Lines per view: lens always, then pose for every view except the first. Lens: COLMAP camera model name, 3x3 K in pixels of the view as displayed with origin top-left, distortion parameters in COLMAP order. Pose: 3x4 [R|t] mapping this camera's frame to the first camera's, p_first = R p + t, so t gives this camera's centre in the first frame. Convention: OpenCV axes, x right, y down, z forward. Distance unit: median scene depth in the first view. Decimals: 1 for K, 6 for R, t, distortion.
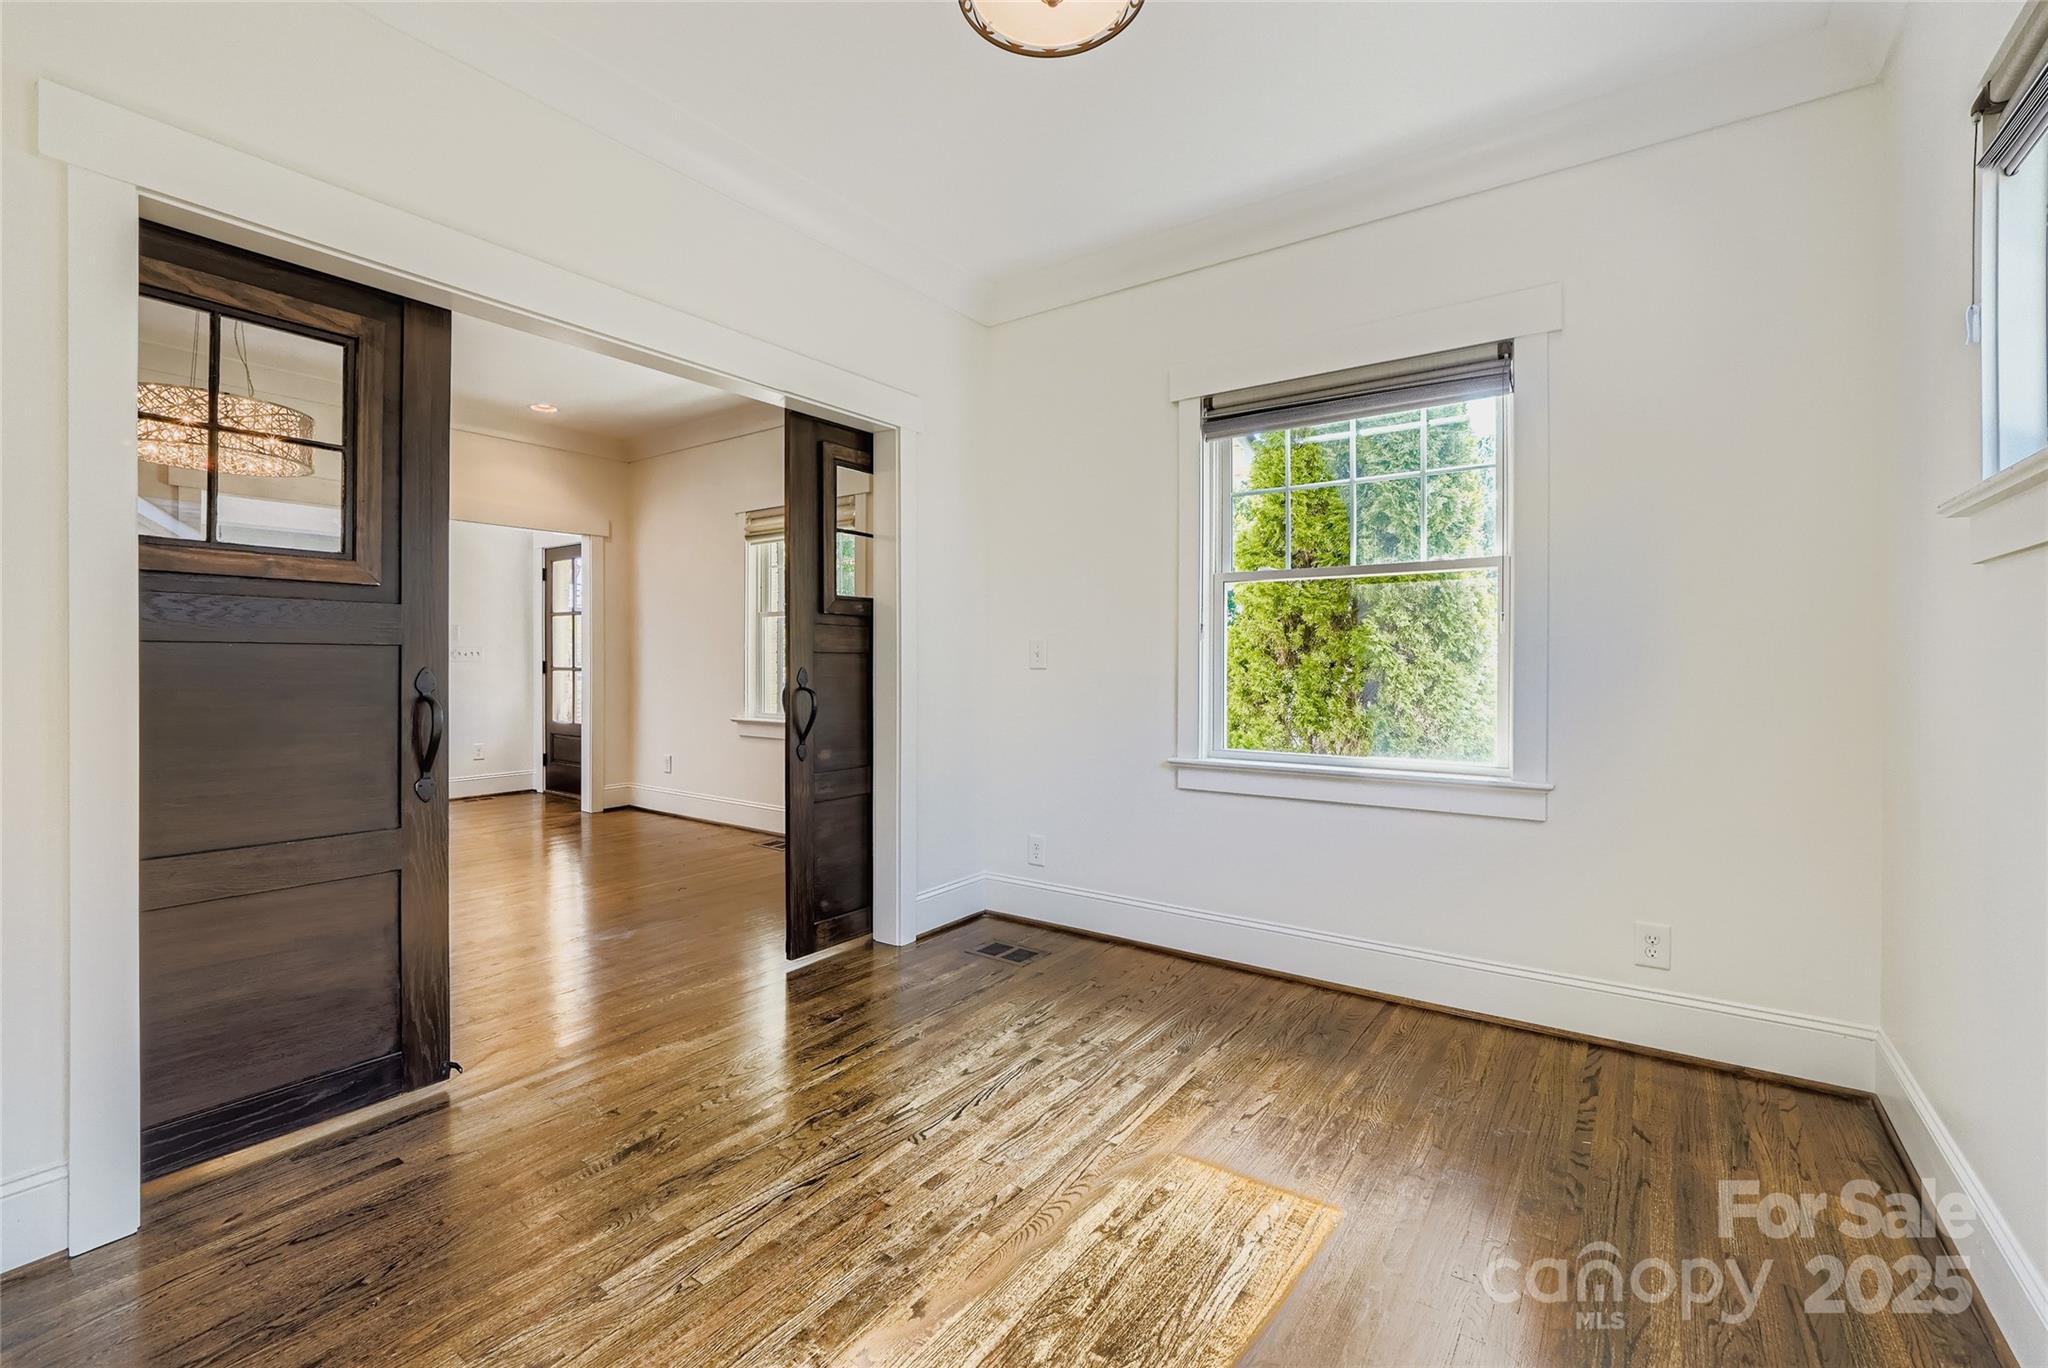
lens RADIAL K [[870.2, 0, 1029.4], [0, 870.2, 667.4], [0, 0, 1]] dist [-0.000616, 0.000287]
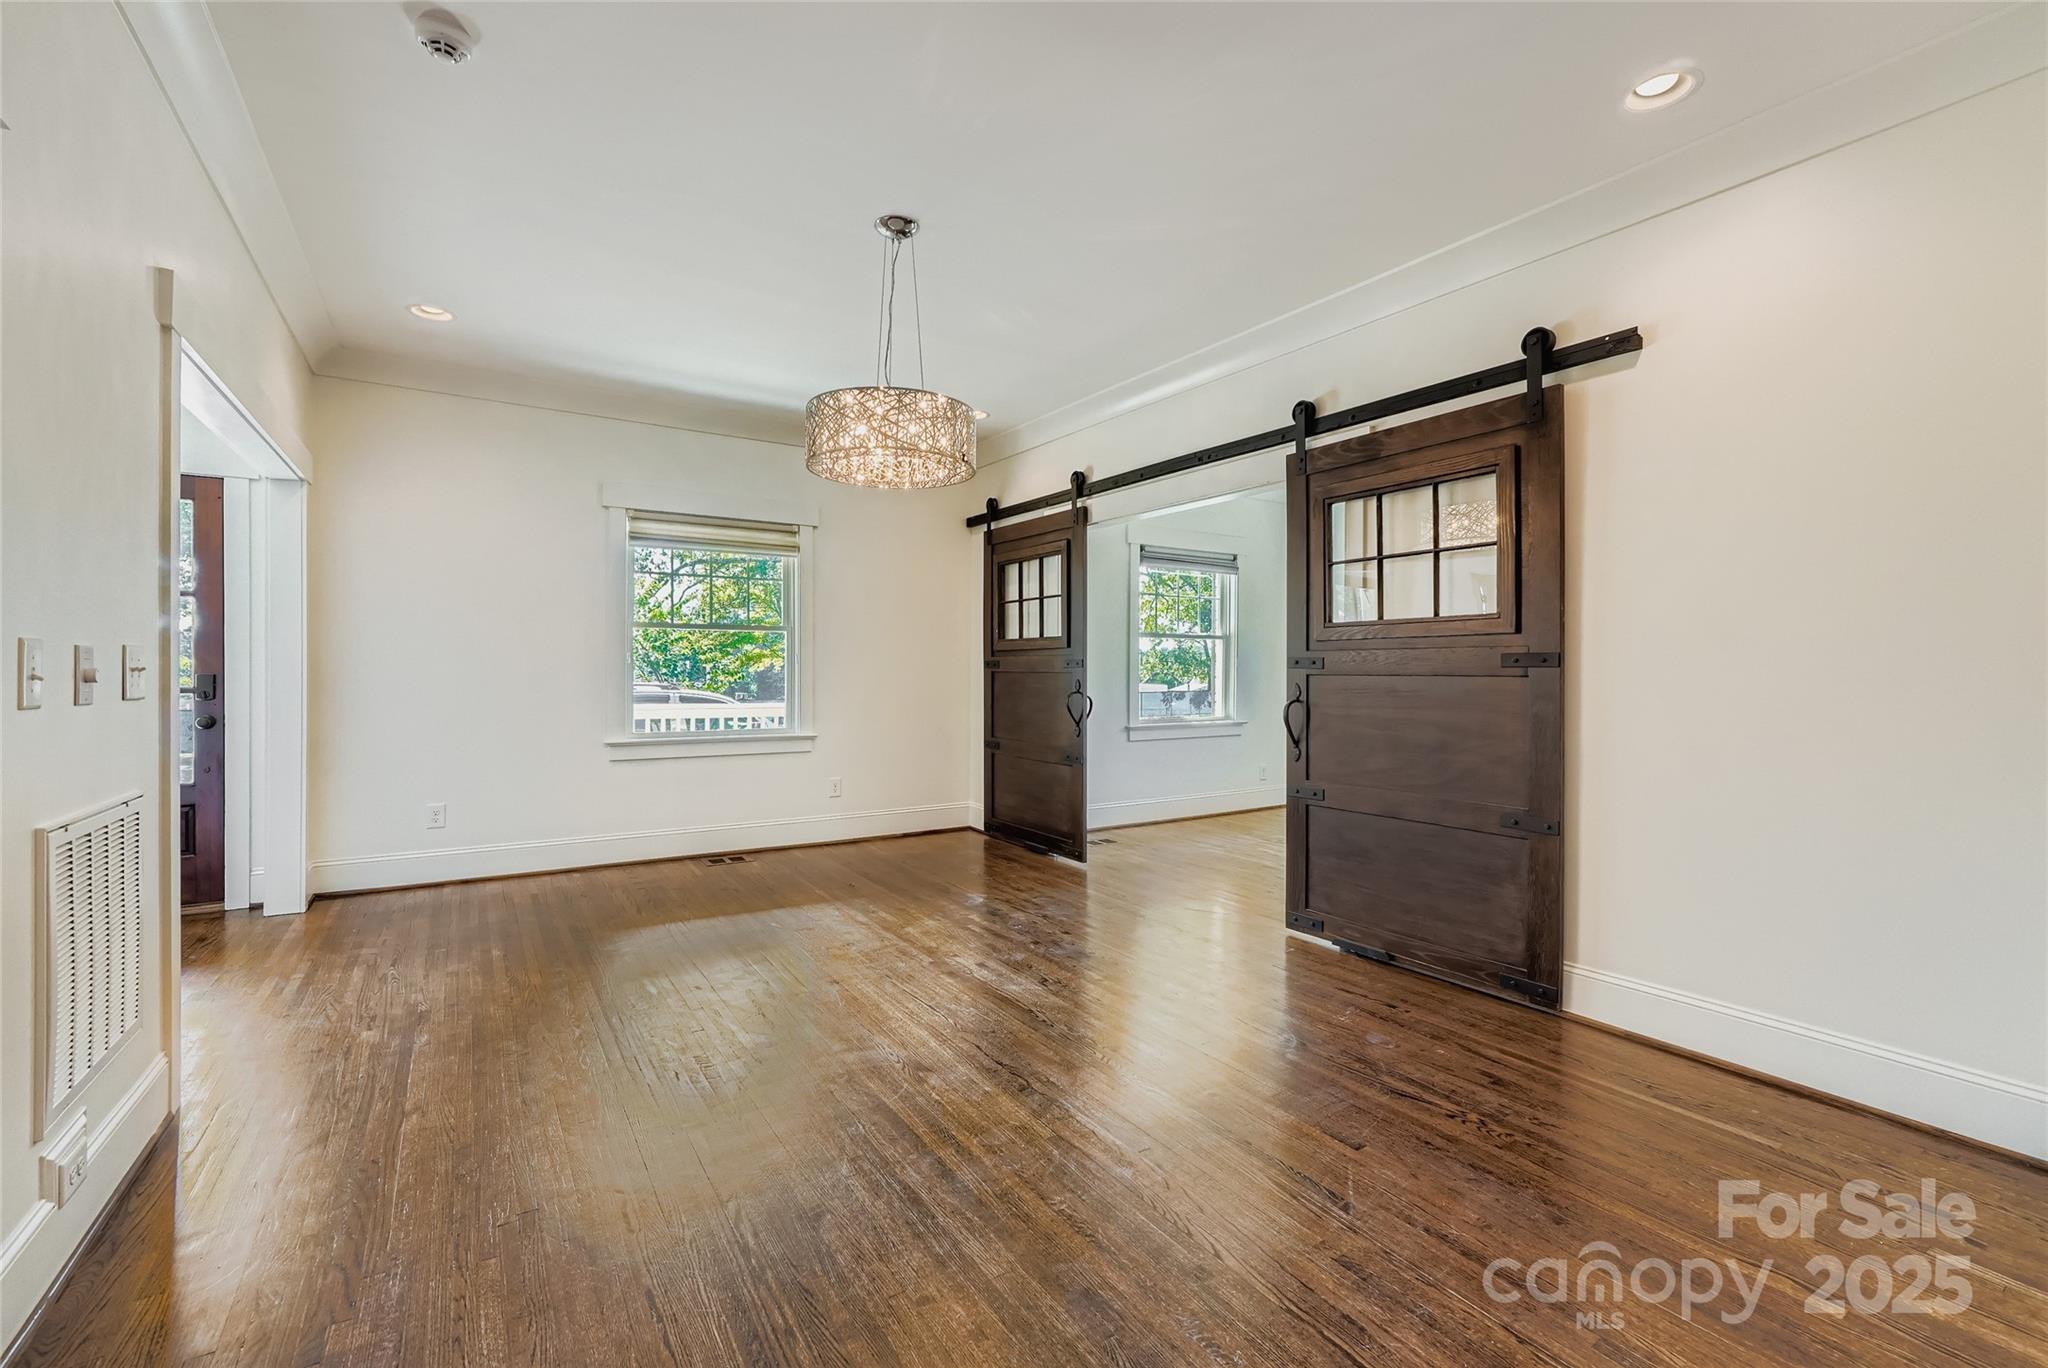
lens RADIAL K [[870.2, 0, 1029.4], [0, 870.2, 667.4], [0, 0, 1]] dist [-0.000616, 0.000287]
pose [[0.358849, 0.005189, 0.933381, -0.888062], [0.006756, 0.999944, -0.008156, -0.005601], [-0.933371, 0.009233, 0.358794, 0.261741]]
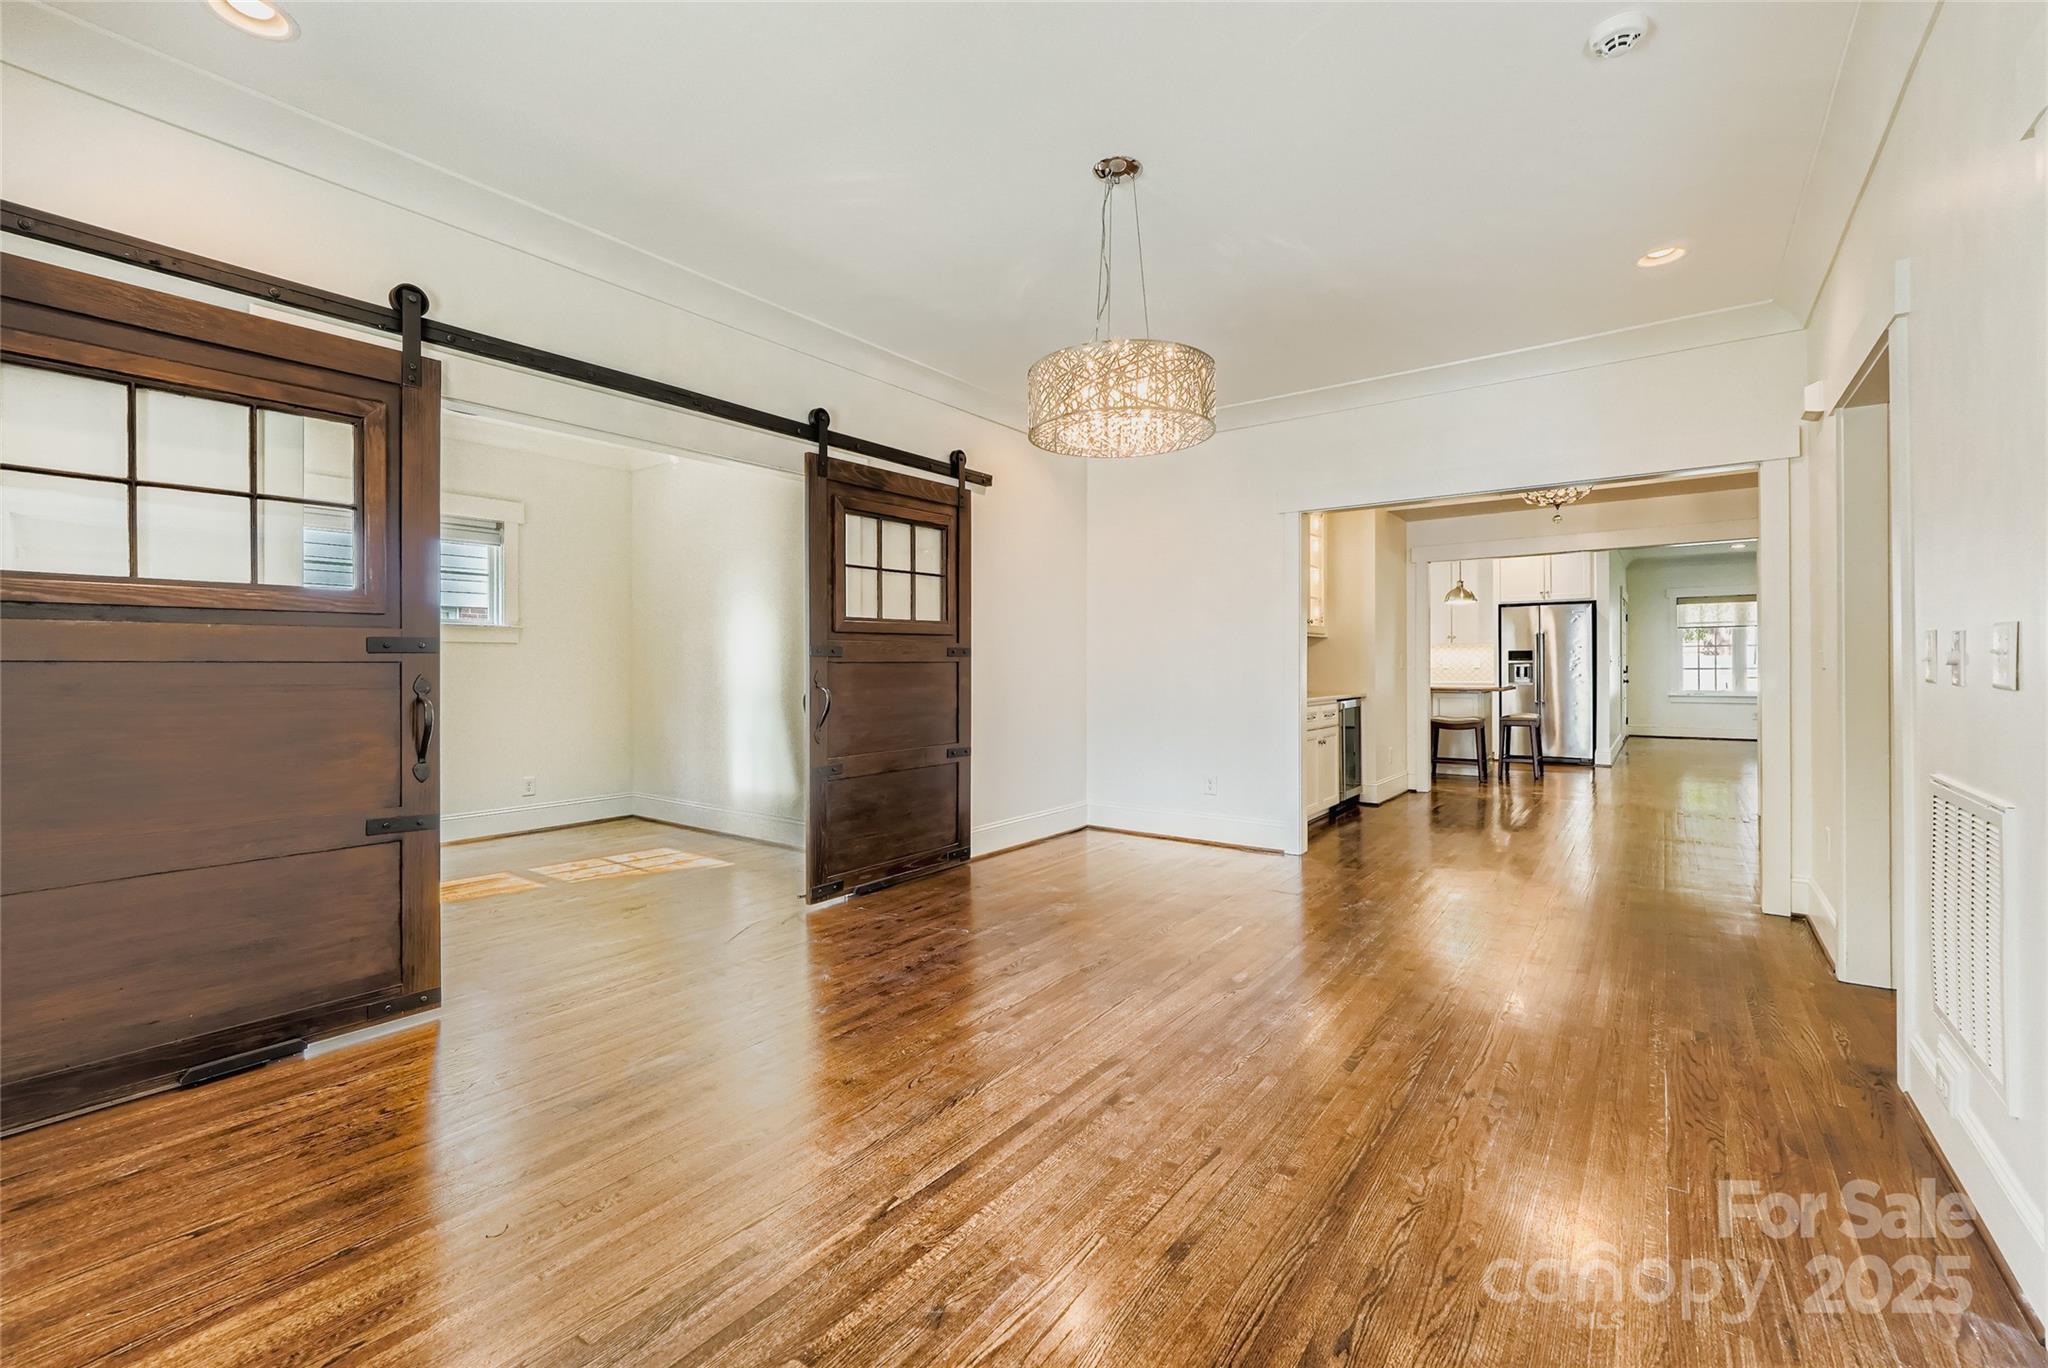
lens RADIAL K [[875.2, 0, 1029.0], [0, 875.2, 657.4], [0, 0, 1]] dist [-0.006516, 0.000185]
pose [[-0.999940, 0.004600, 0.009965, -0.432807], [0.004651, 0.999976, 0.005090, -0.010530], [-0.009941, 0.005136, -0.999937, 0.930620]]
